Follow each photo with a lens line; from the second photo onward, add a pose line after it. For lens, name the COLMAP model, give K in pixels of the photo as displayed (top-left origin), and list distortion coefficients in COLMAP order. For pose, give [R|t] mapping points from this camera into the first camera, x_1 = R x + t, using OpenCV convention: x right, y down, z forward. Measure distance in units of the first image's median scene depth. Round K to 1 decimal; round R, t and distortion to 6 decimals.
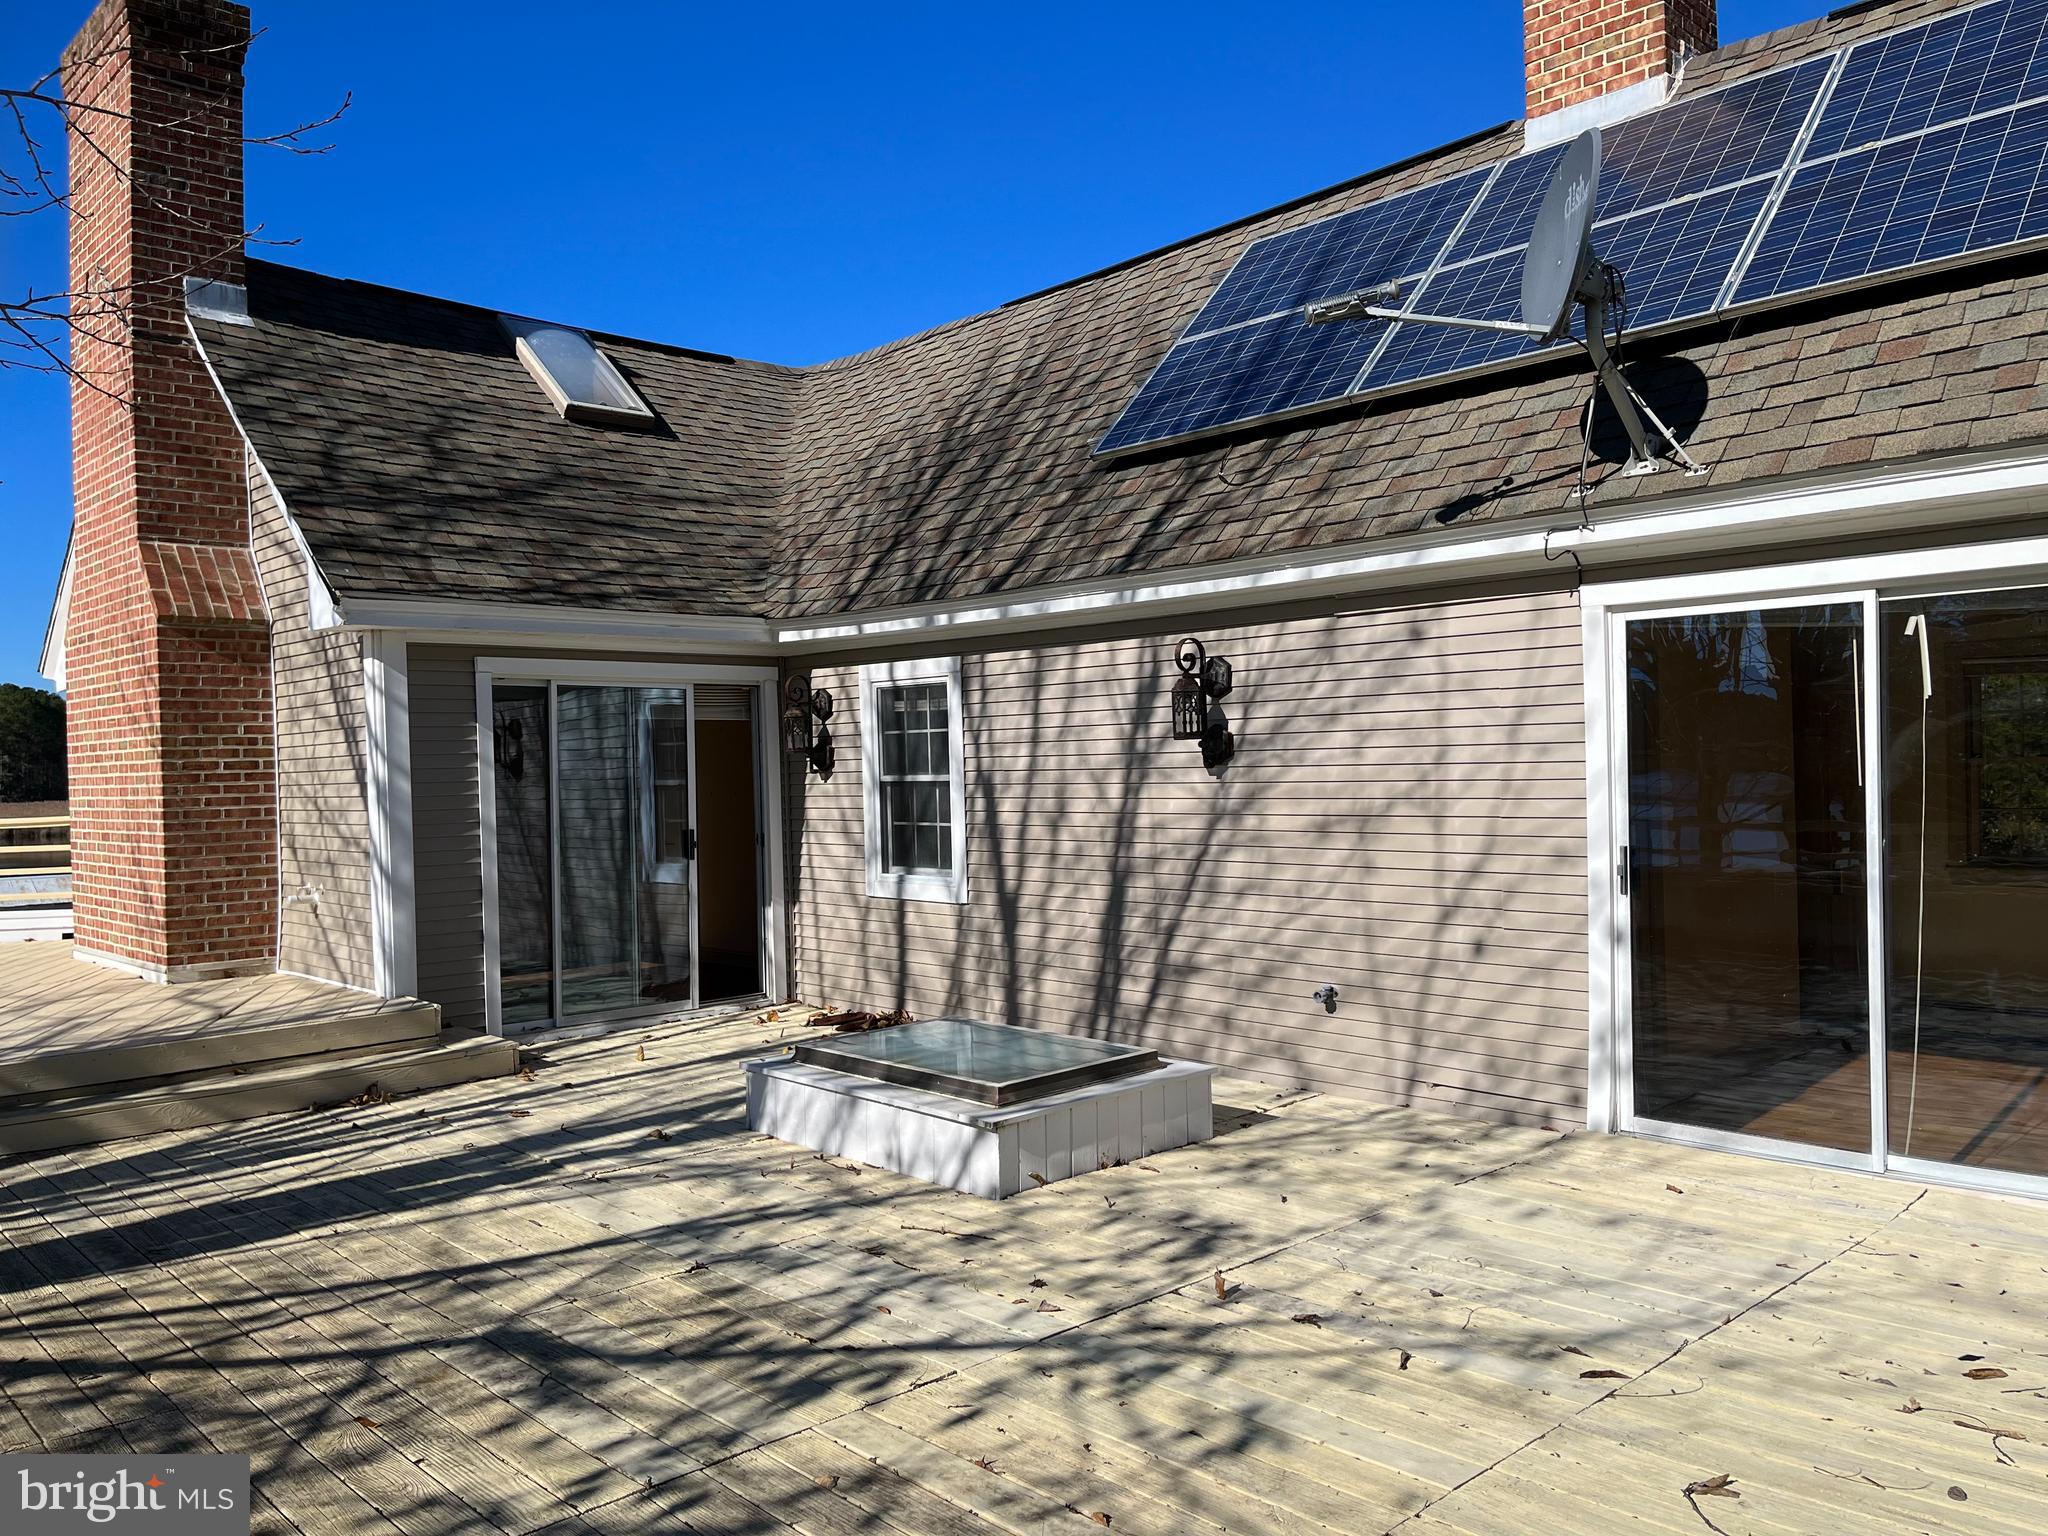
lens RADIAL K [[1540.8, 0, 1015.2], [0, 1540.8, 779.5], [0, 0, 1]] dist [0.064219, -0.089462]
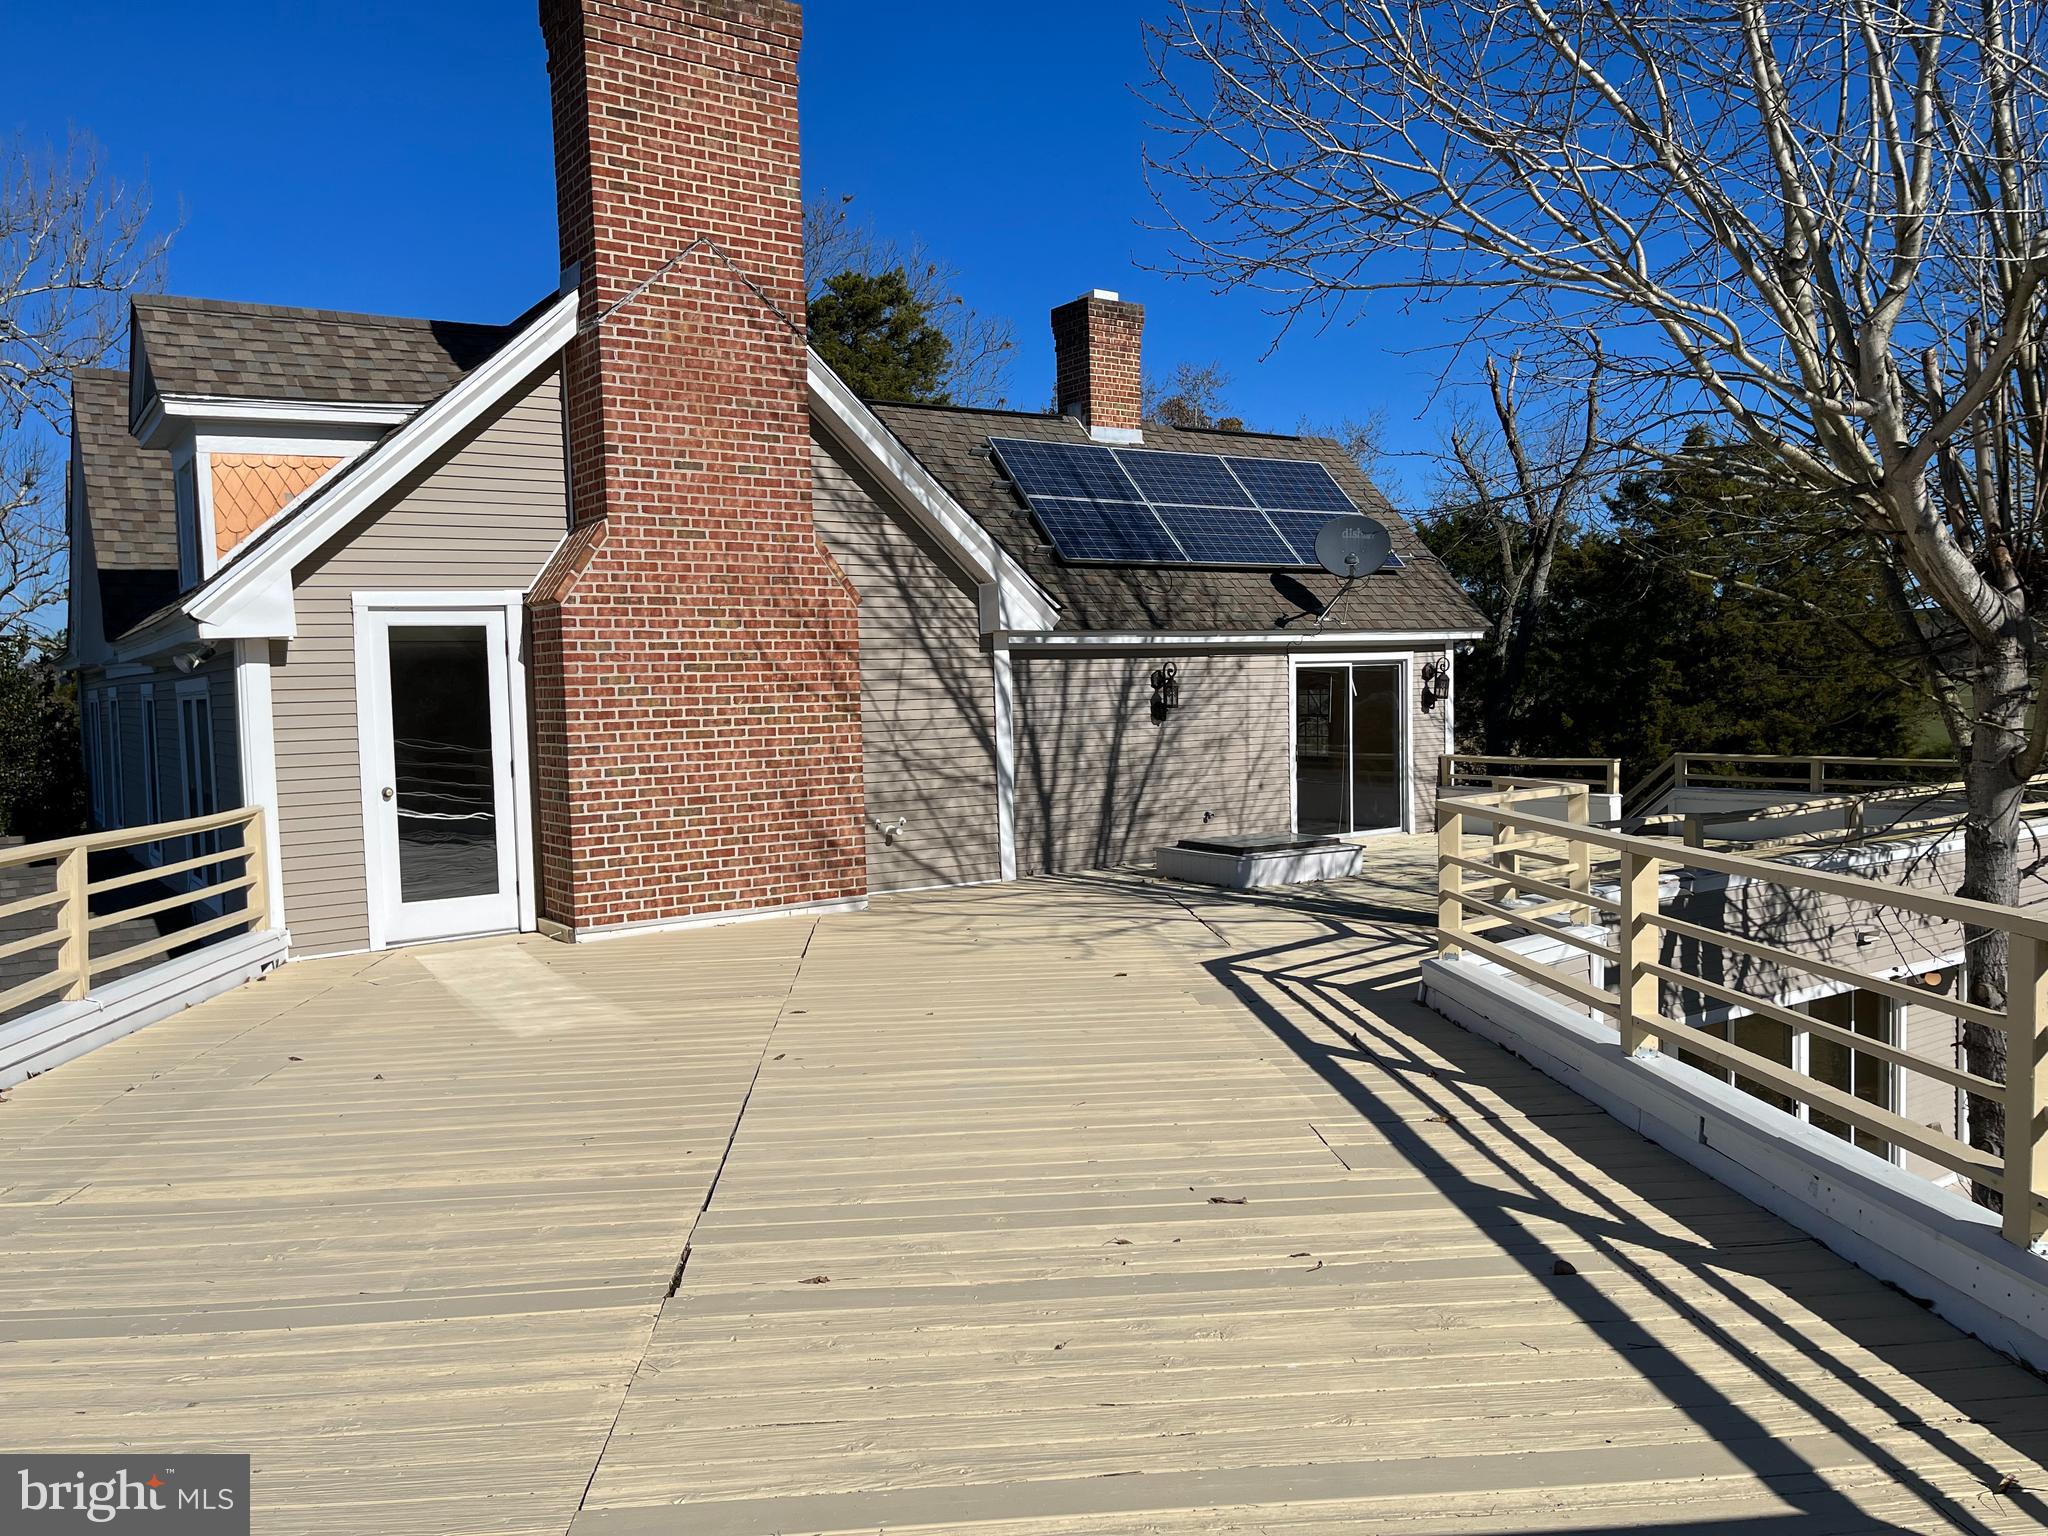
lens RADIAL K [[1540.8, 0, 1015.2], [0, 1540.8, 779.5], [0, 0, 1]] dist [0.064219, -0.089462]
pose [[0.166214, -0.040050, 0.985276, -2.001815], [0.030876, 0.998896, 0.035395, -0.008249], [-0.985606, 0.024538, 0.167267, 0.819605]]
